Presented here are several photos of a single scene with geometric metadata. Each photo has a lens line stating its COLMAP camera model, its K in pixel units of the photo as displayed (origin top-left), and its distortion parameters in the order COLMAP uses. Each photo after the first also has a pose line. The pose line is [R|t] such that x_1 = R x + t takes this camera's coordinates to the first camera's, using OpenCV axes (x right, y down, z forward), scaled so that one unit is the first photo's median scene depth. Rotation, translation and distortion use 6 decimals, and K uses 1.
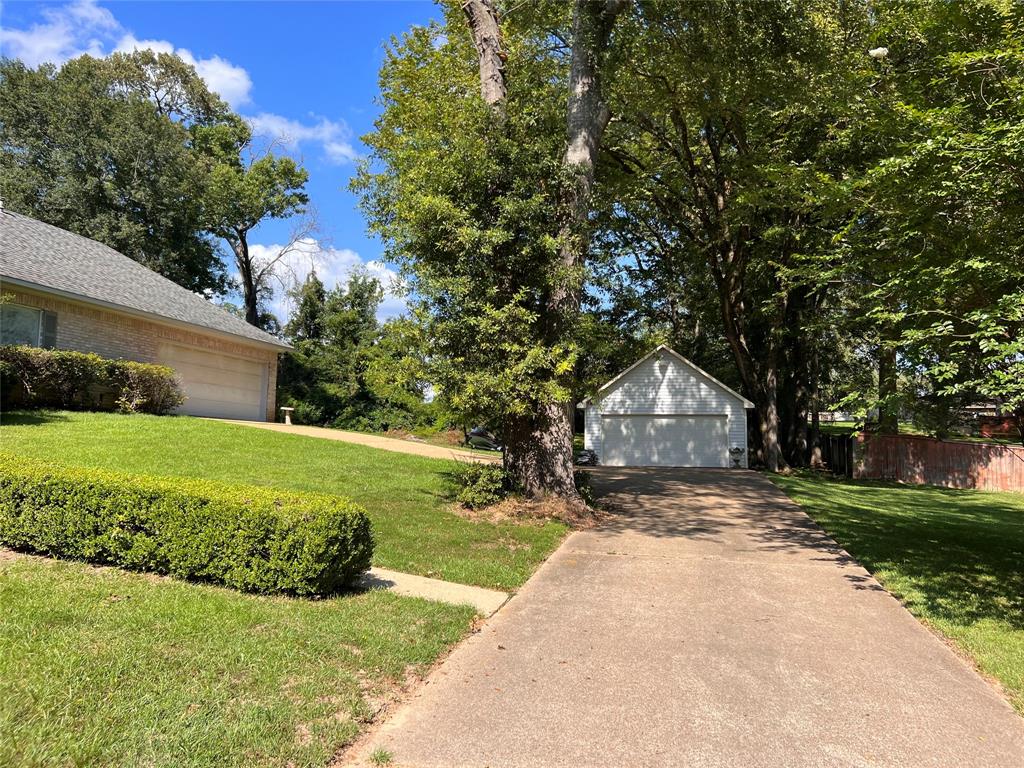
lens RADIAL K [[769.8, 0, 512.1], [0, 769.8, 384.0], [0, 0, 1]] dist [0.014134, -0.001553]
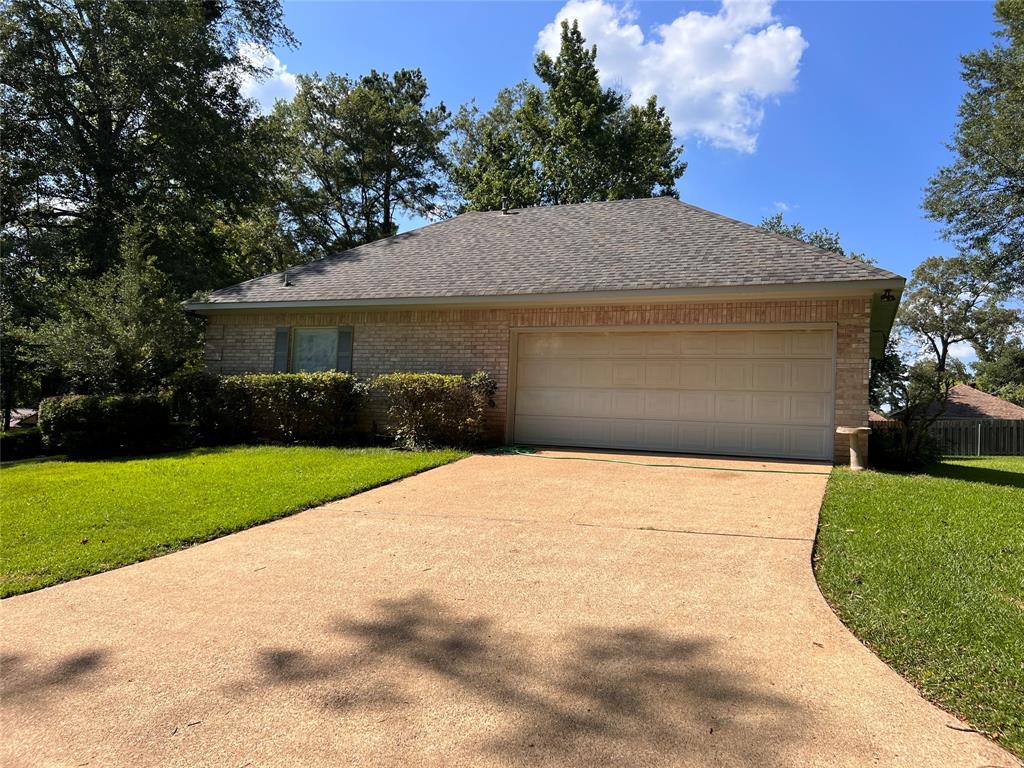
lens RADIAL K [[769.8, 0, 512.1], [0, 769.8, 384.9], [0, 0, 1]] dist [0.014134, -0.001553]
pose [[-0.149574, -0.068781, -0.986355, 0.188985], [0.048922, 0.995841, -0.076861, 0.039956], [0.987540, -0.059751, -0.145587, 1.168301]]
